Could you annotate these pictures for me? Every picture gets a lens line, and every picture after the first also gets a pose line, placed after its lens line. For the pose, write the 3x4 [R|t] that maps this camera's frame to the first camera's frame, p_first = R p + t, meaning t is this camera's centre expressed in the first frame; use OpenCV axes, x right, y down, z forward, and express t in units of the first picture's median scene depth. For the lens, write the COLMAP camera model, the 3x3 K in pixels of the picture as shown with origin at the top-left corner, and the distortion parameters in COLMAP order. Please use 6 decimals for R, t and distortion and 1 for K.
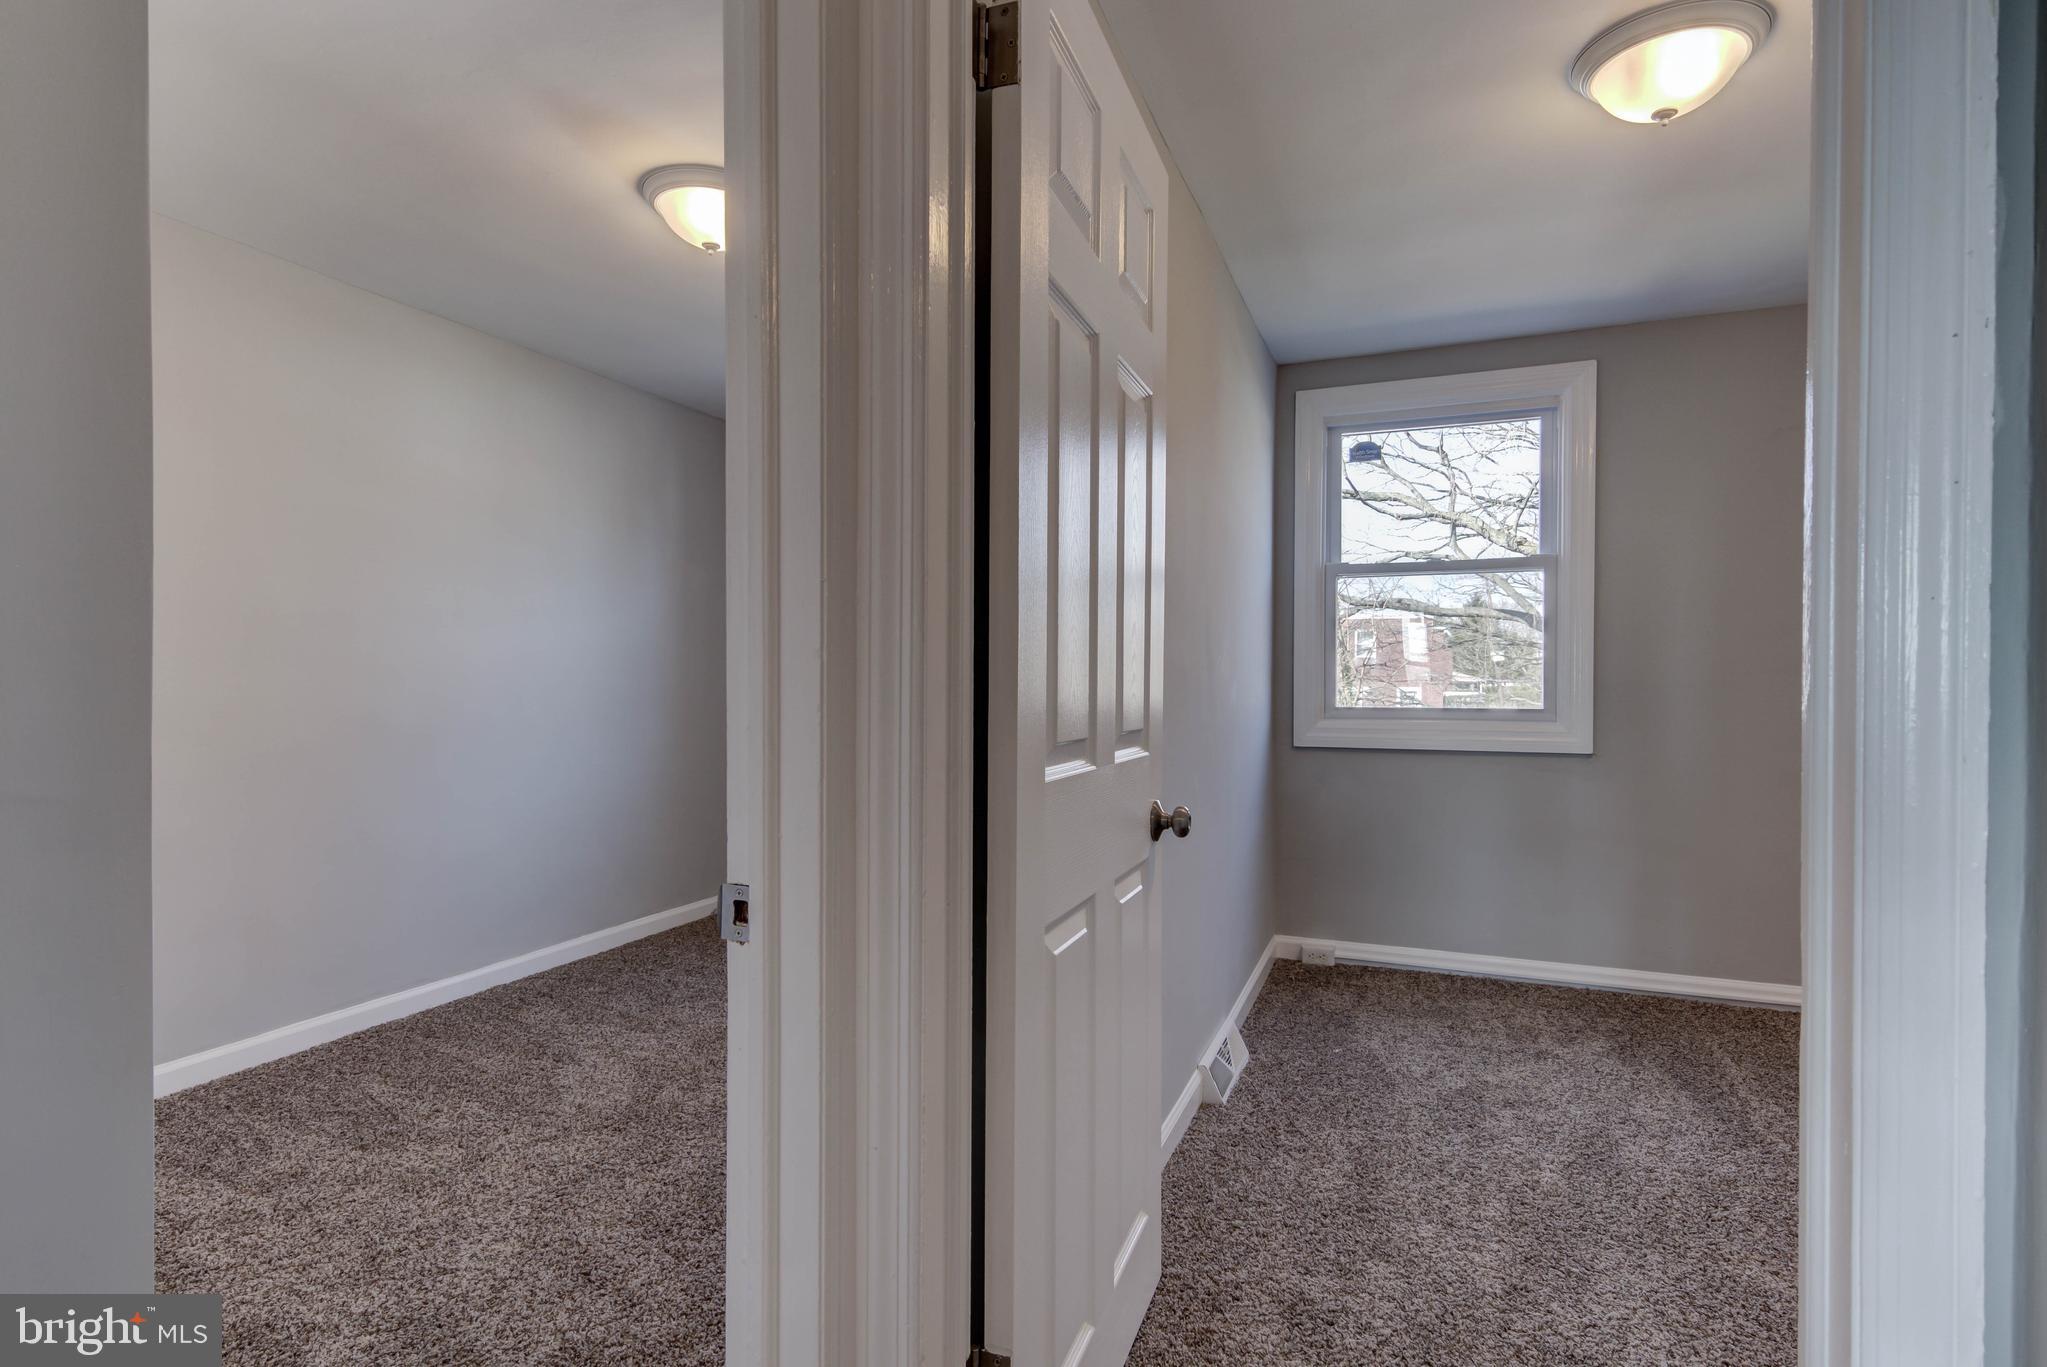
lens RADIAL K [[1021.3, 0, 1017.2], [0, 1021.3, 691.7], [0, 0, 1]] dist [0.016485, -0.006142]
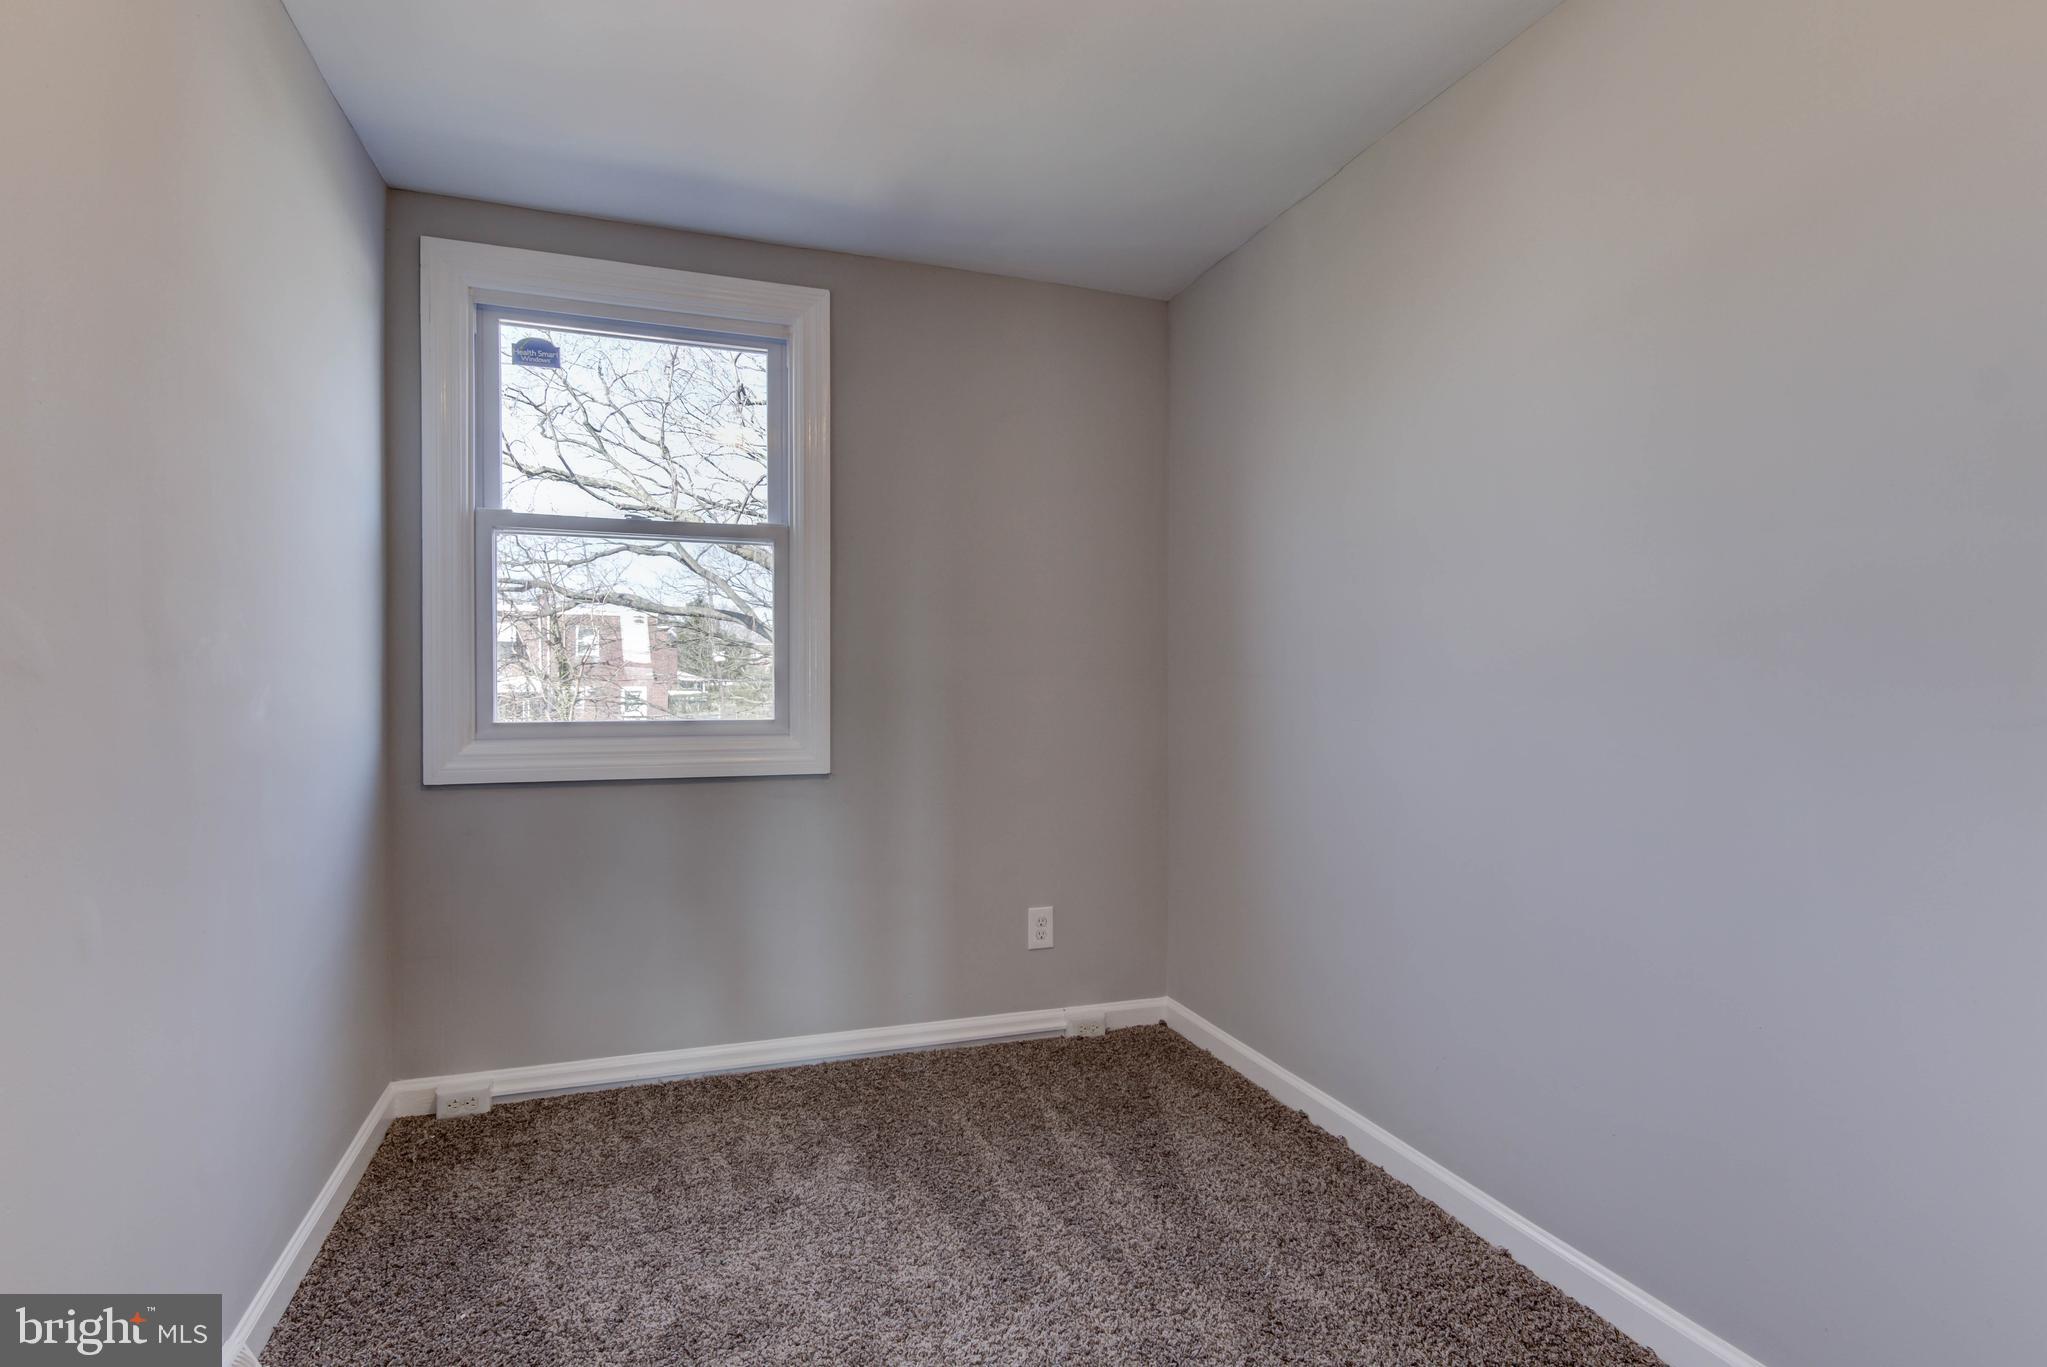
lens RADIAL K [[1021.3, 0, 1017.2], [0, 1021.3, 691.7], [0, 0, 1]] dist [0.016485, -0.006142]
pose [[0.750447, -0.006170, 0.660902, 0.124334], [0.005505, 0.999980, 0.003084, -0.005427], [-0.660907, 0.001324, 0.750466, 0.265581]]
